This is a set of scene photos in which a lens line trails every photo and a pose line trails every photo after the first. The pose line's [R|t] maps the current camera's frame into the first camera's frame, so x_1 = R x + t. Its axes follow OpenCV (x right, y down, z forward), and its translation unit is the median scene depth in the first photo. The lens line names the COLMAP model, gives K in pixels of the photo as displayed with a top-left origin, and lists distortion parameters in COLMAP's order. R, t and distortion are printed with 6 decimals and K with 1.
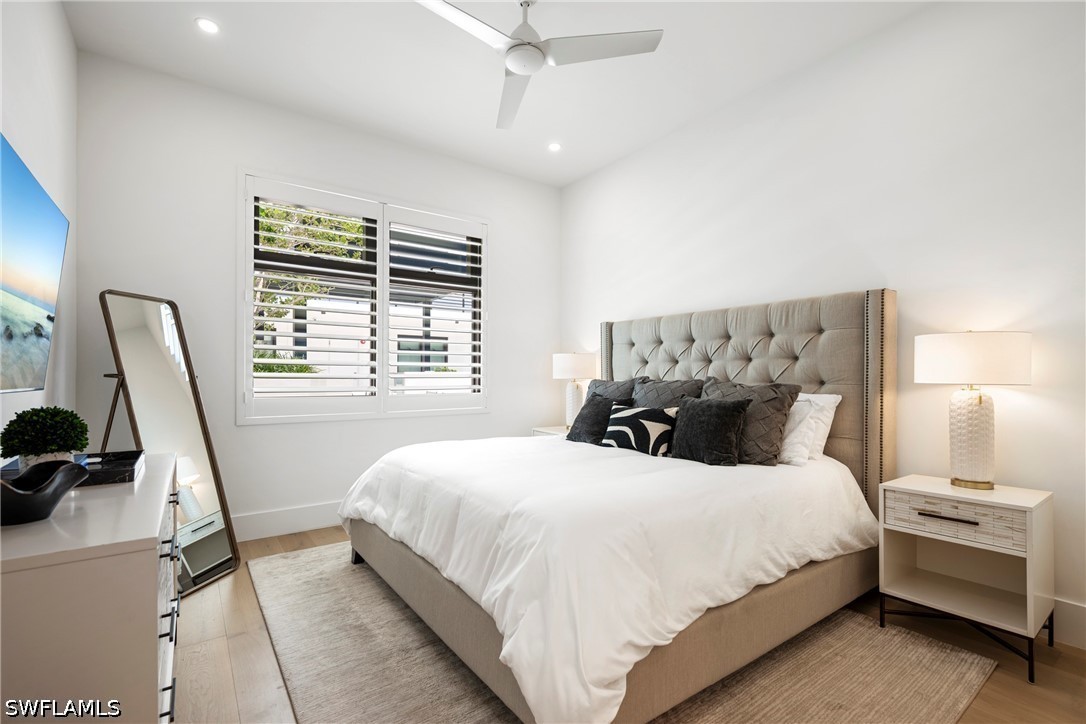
lens RADIAL K [[487.9, 0, 544.0], [0, 487.9, 369.0], [0, 0, 1]] dist [0.002964, 0.000032]
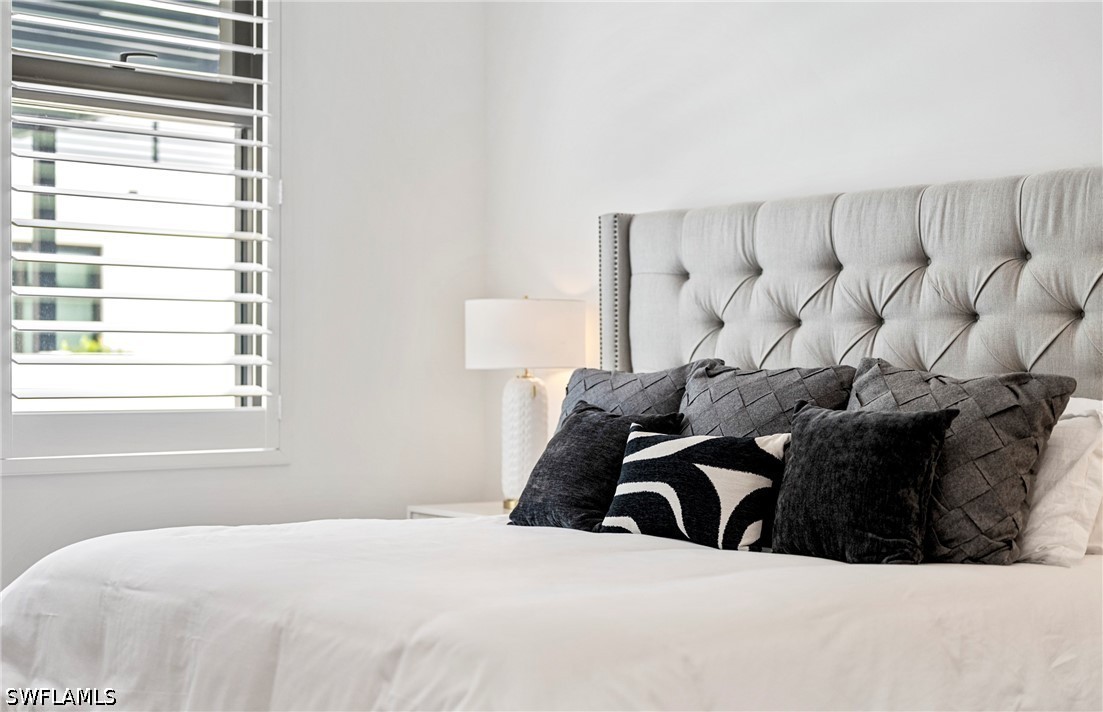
lens RADIAL K [[1632.7, 0, 550.3], [0, 1632.7, 354.6], [0, 0, 1]] dist [-0.063750, 0.000000]
pose [[0.995986, 0.003089, 0.089458, -0.038279], [-0.003225, 0.999994, 0.001376, 0.010922], [-0.089453, -0.001659, 0.995990, -0.287209]]
